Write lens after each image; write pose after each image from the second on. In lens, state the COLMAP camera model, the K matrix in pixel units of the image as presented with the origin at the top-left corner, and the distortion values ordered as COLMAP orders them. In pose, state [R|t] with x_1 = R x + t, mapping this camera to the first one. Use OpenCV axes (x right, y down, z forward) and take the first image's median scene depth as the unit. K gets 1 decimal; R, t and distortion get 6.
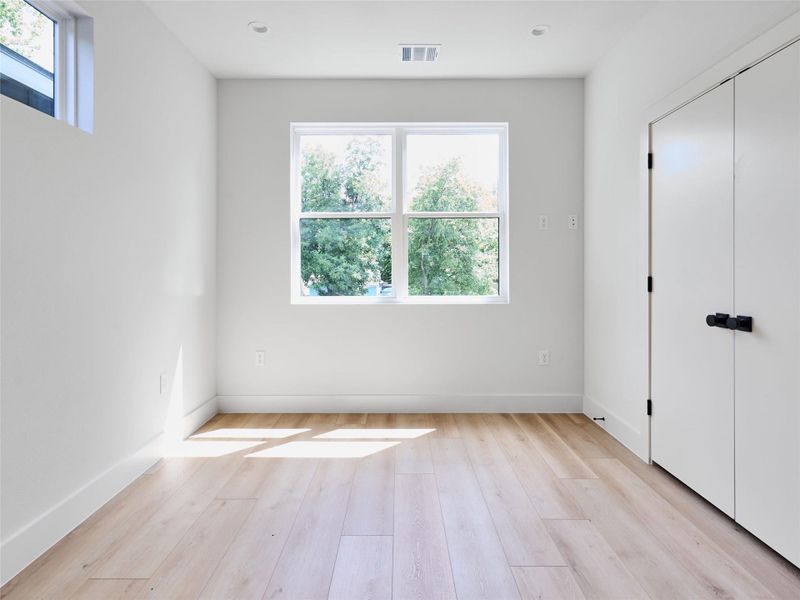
lens RADIAL K [[416.9, 0, 397.5], [0, 416.9, 271.0], [0, 0, 1]] dist [0.008797, 0.001137]
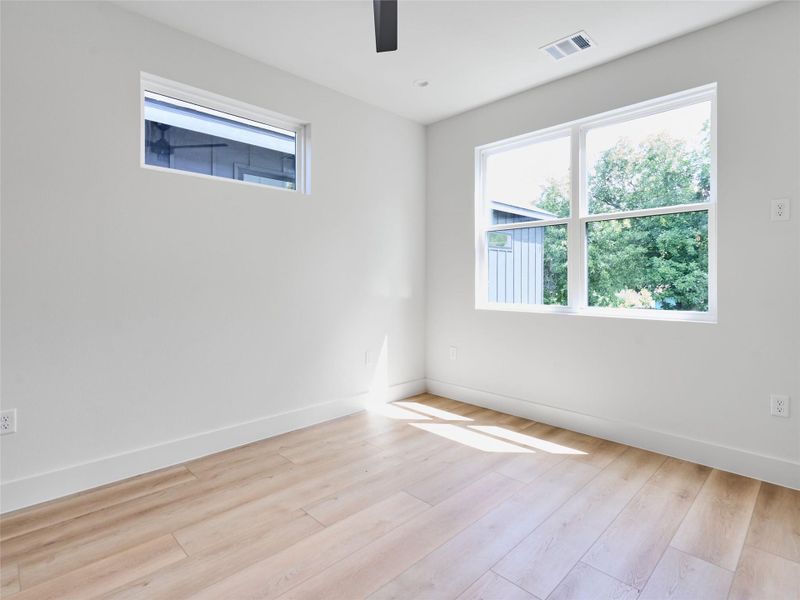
lens RADIAL K [[416.9, 0, 398.5], [0, 416.9, 281.1], [0, 0, 1]] dist [0.008797, 0.001137]
pose [[0.703912, 0.005260, -0.710267, 0.394906], [-0.003639, 0.999986, 0.003800, 0.001675], [0.710278, -0.000090, 0.703922, 0.060070]]
